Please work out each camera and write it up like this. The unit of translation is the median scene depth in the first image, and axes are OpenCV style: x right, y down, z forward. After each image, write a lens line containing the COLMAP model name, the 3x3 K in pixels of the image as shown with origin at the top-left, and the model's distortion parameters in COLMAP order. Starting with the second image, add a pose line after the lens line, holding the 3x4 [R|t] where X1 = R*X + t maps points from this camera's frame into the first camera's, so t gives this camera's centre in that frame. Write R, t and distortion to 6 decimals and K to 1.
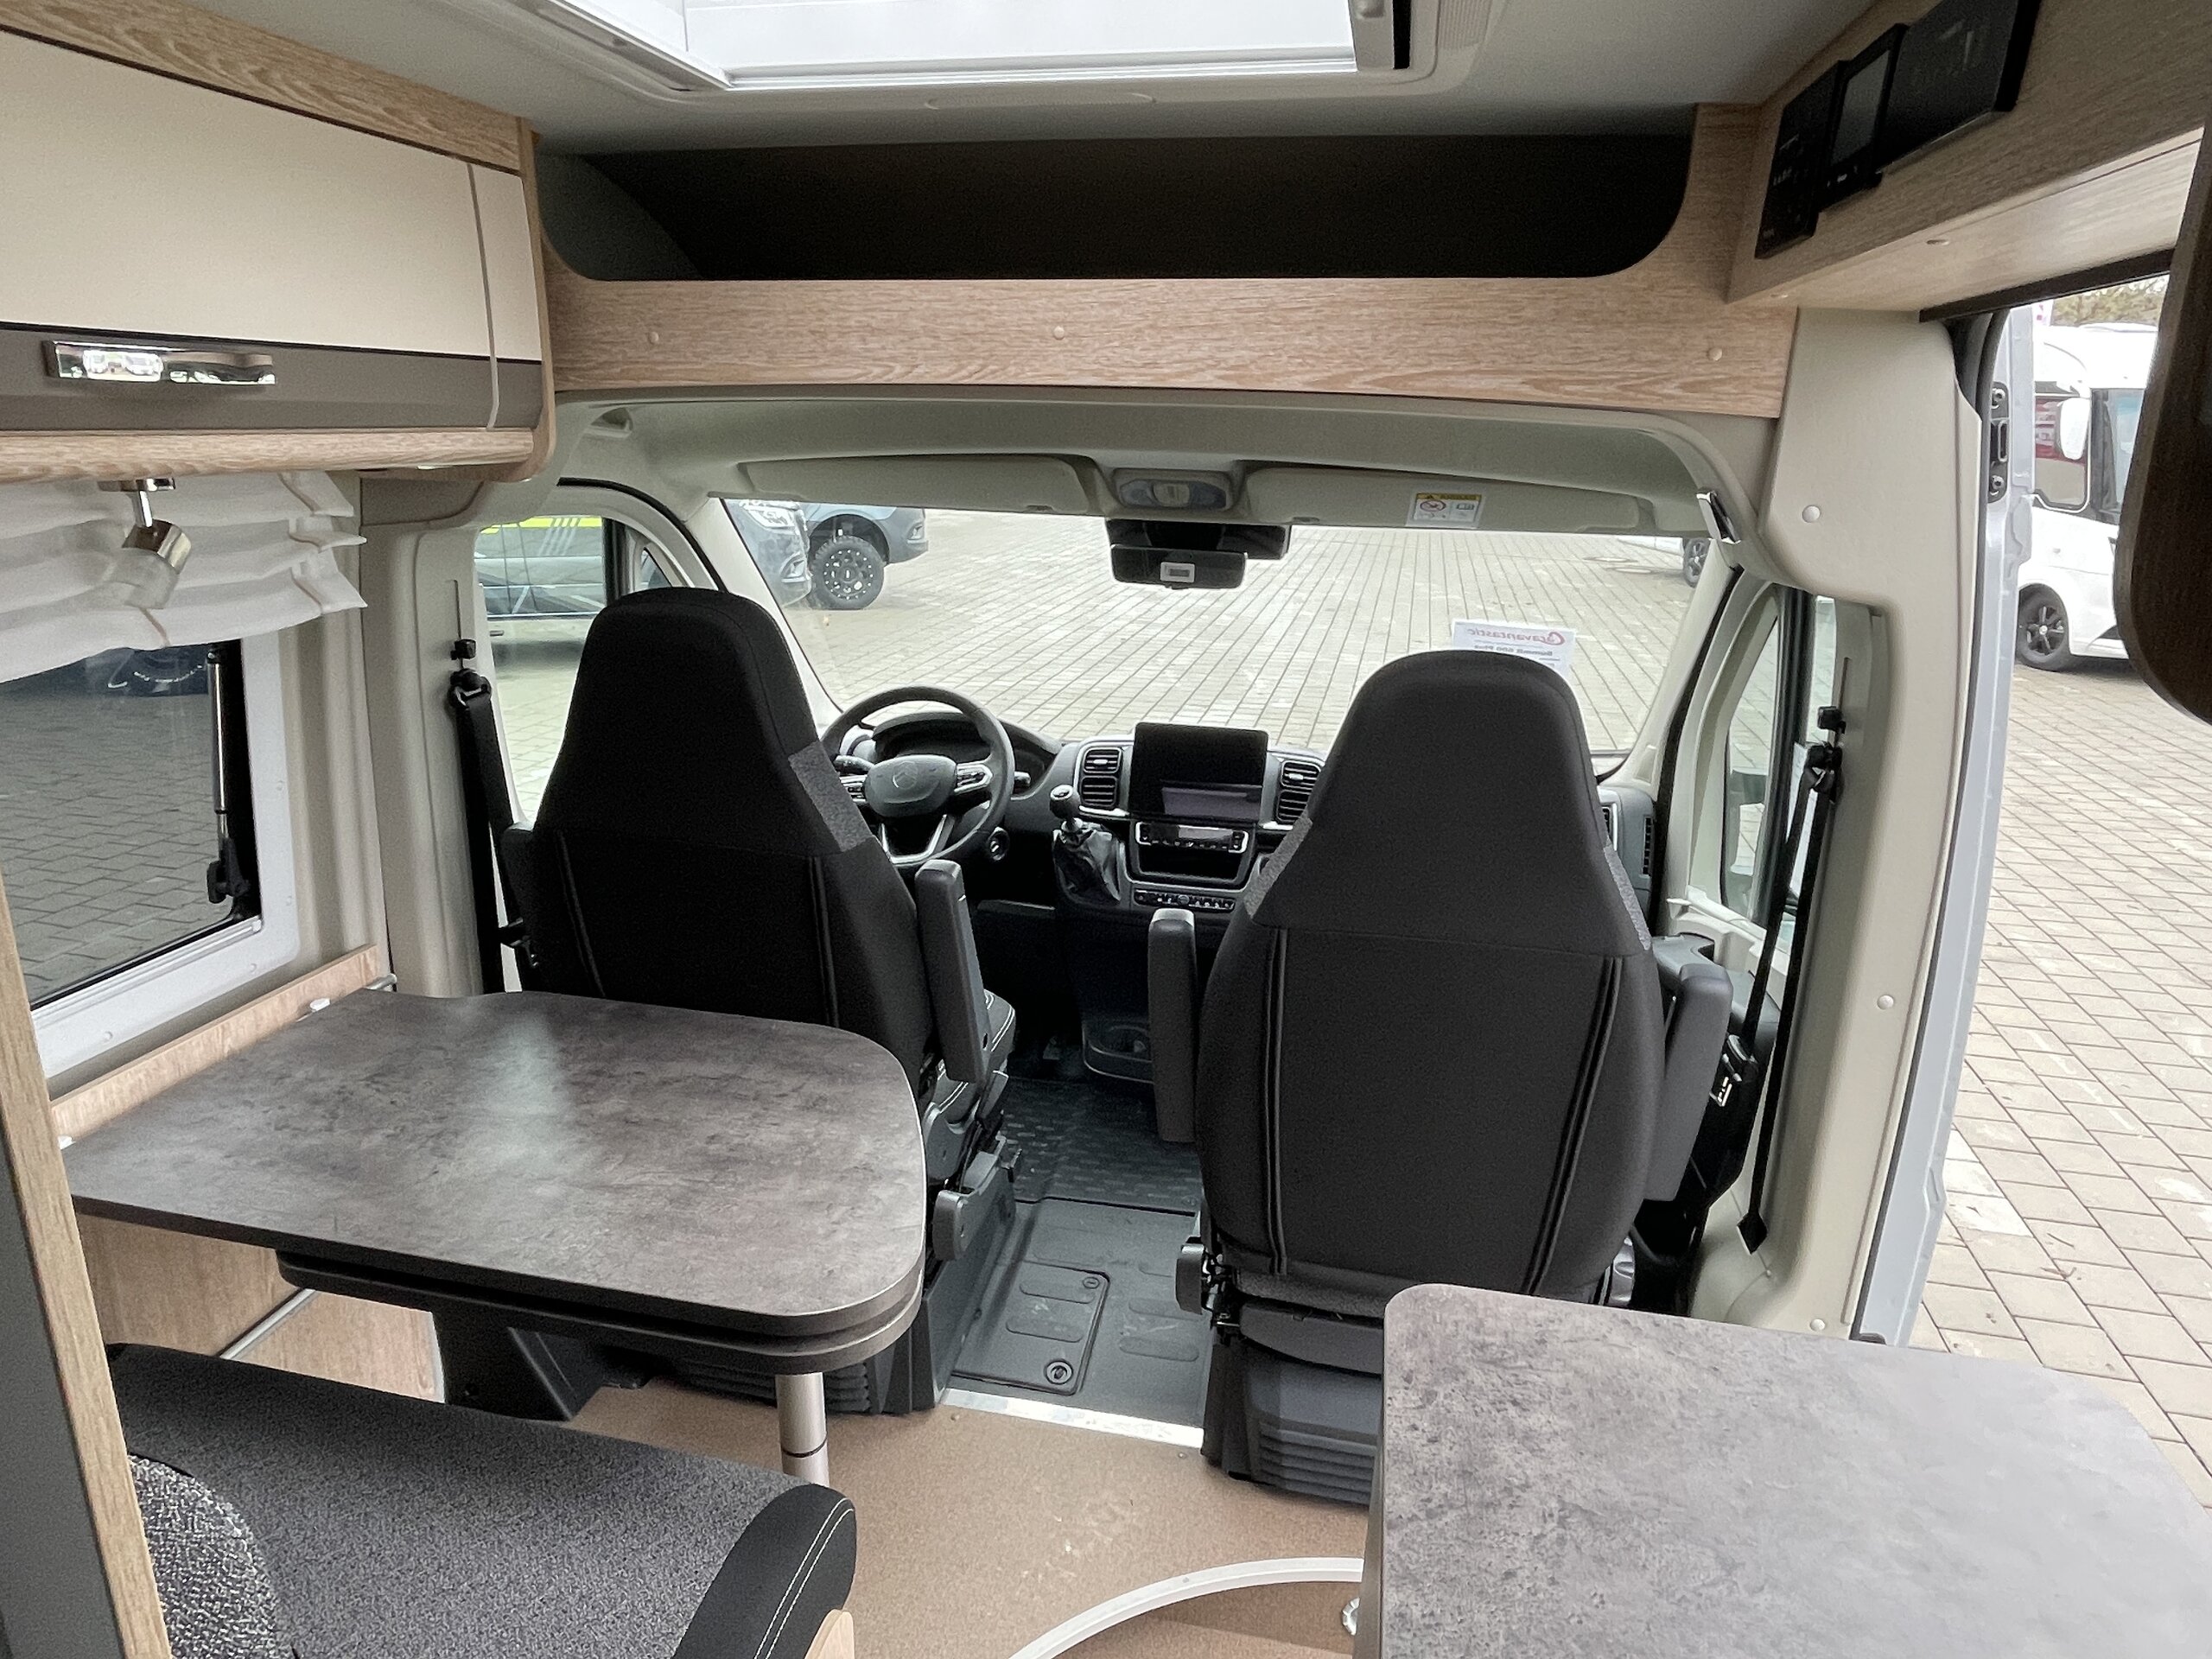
lens RADIAL K [[1377.0, 0, 1078.4], [0, 1377.0, 868.3], [0, 0, 1]] dist [0.000542, -0.000483]
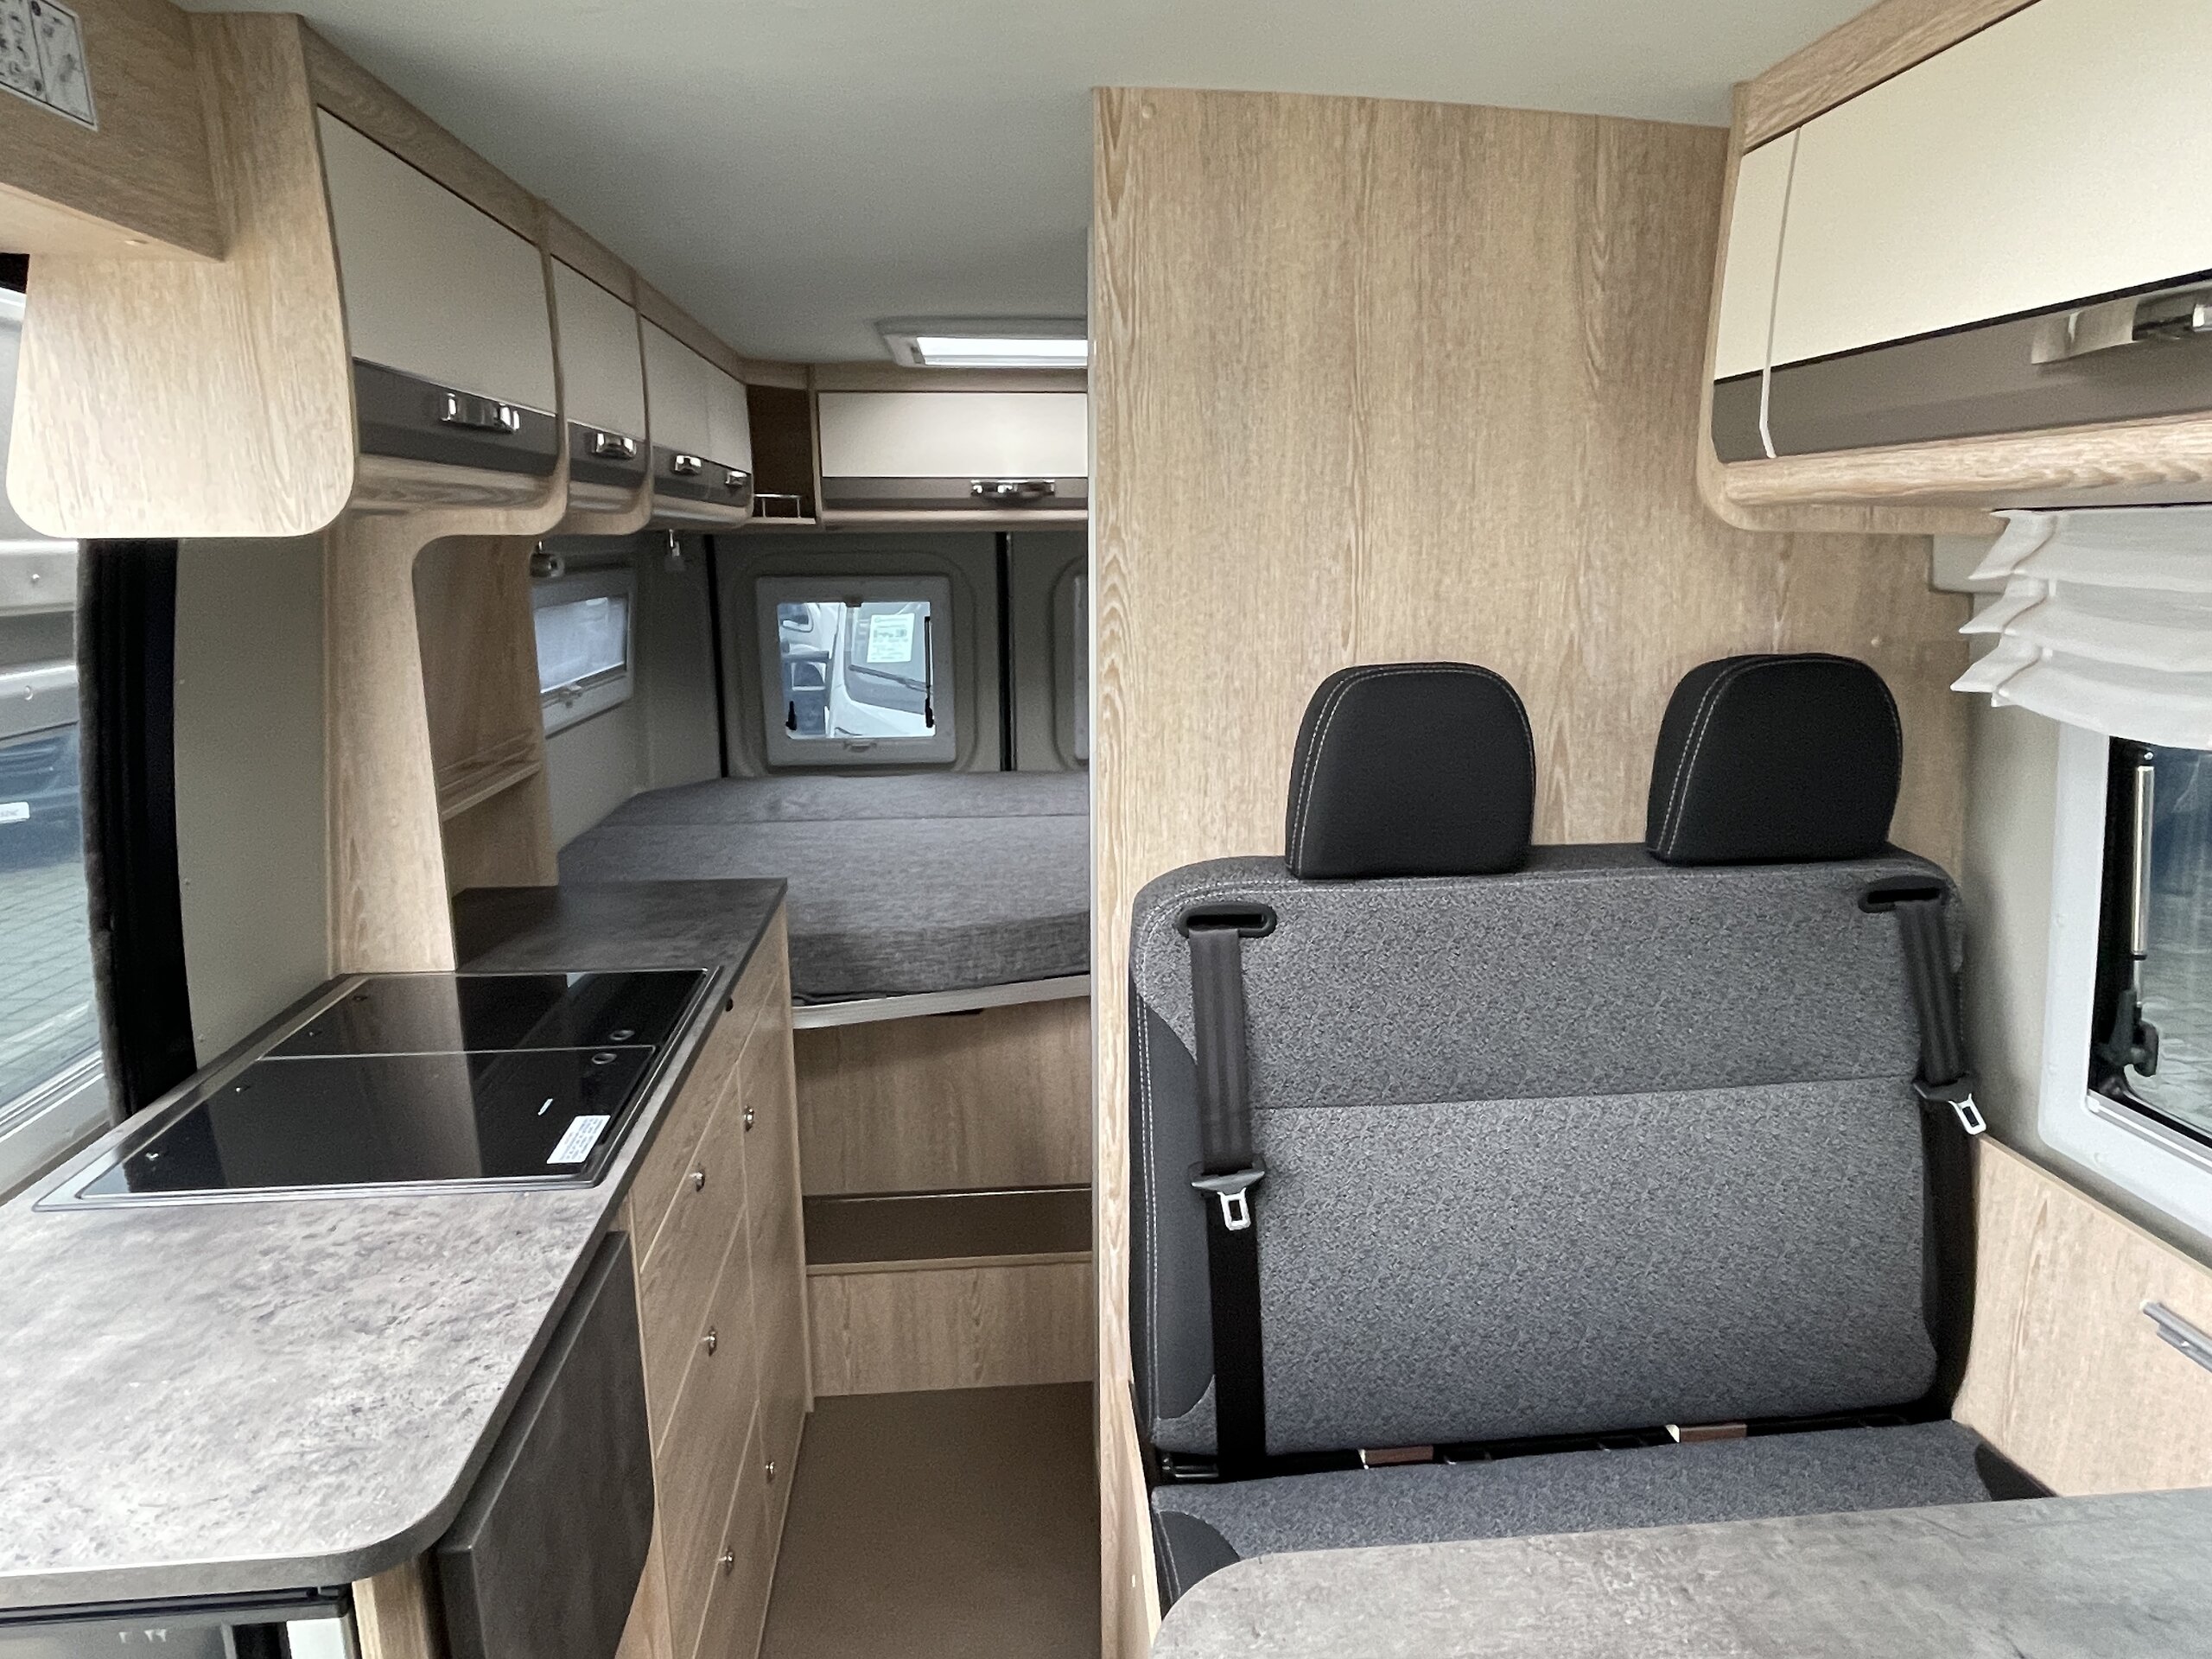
lens RADIAL K [[1364.3, 0, 1105.0], [0, 1364.3, 845.4], [0, 0, 1]] dist [0.002376, -0.005774]
pose [[-0.952055, 0.049849, -0.301838, 0.069112], [-0.111745, 0.861797, 0.494792, -0.342713], [0.284788, 0.504798, -0.814908, 1.269085]]
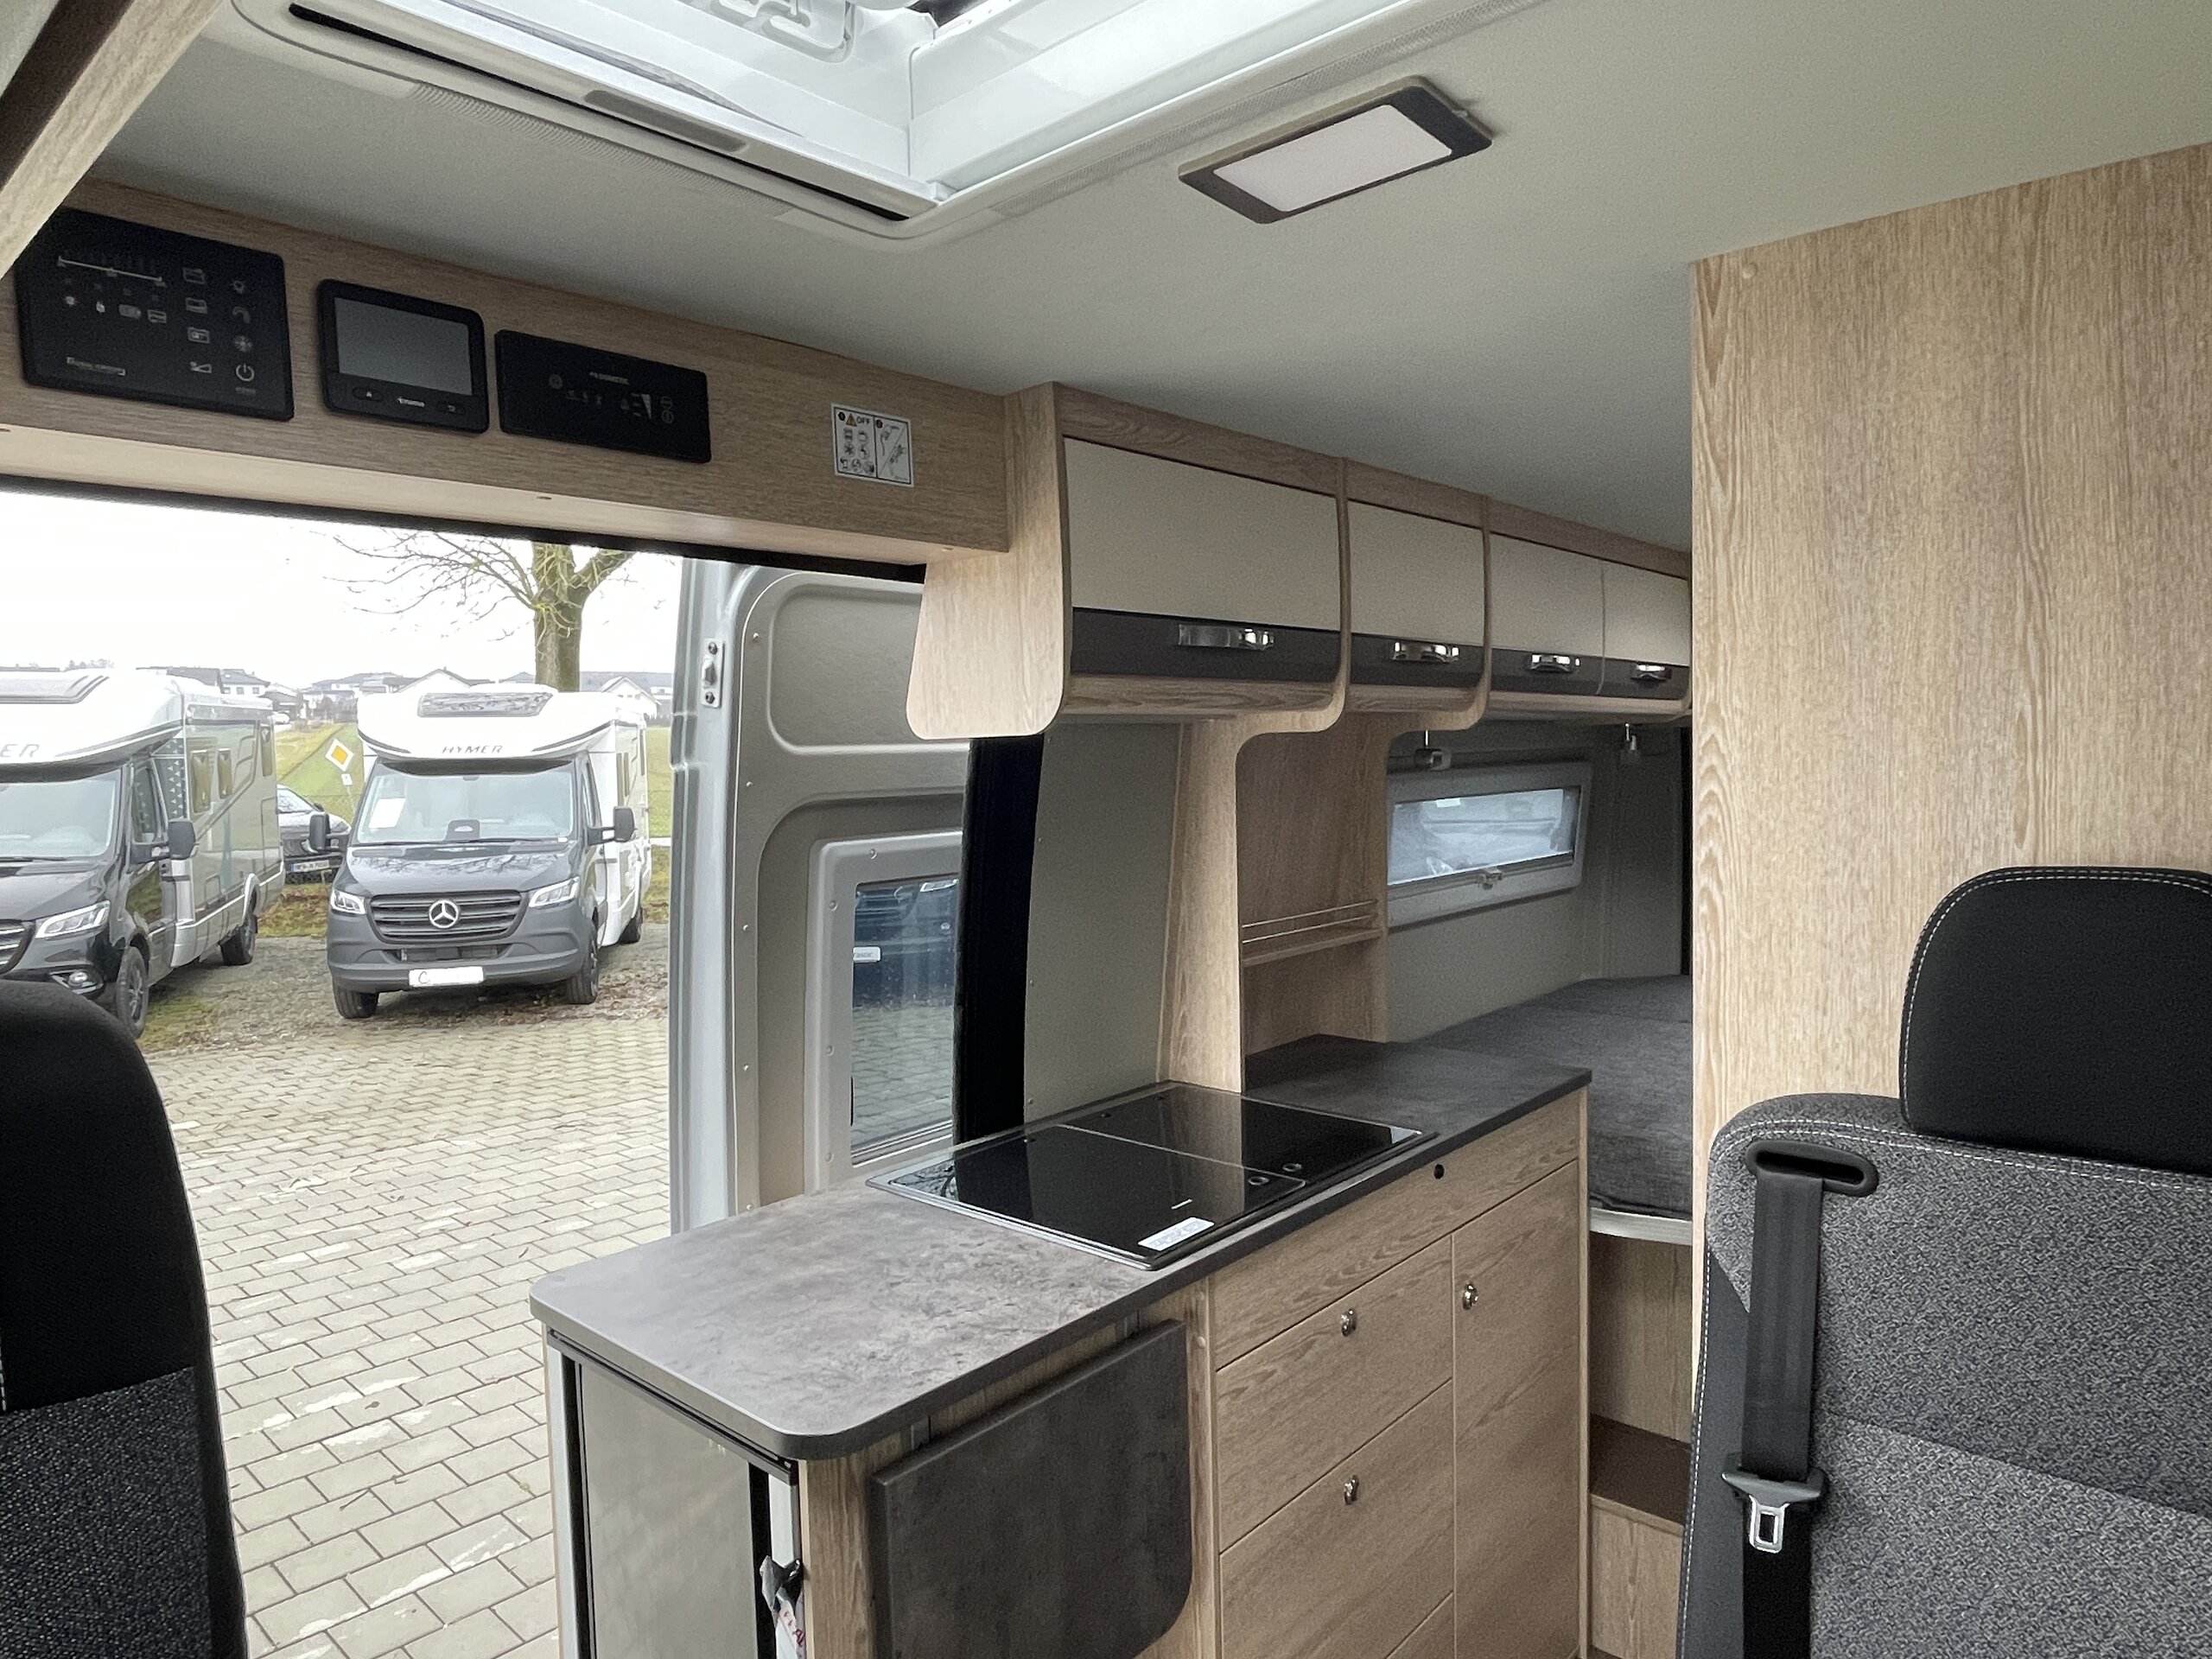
lens RADIAL K [[1359.7, 0, 1091.5], [0, 1359.7, 832.4], [0, 0, 1]] dist [0.005154, -0.018616]
pose [[-0.870537, -0.027919, 0.491310, -0.351041], [0.160107, 0.928001, 0.336424, -0.343295], [-0.465328, 0.371531, -0.803389, 1.295730]]
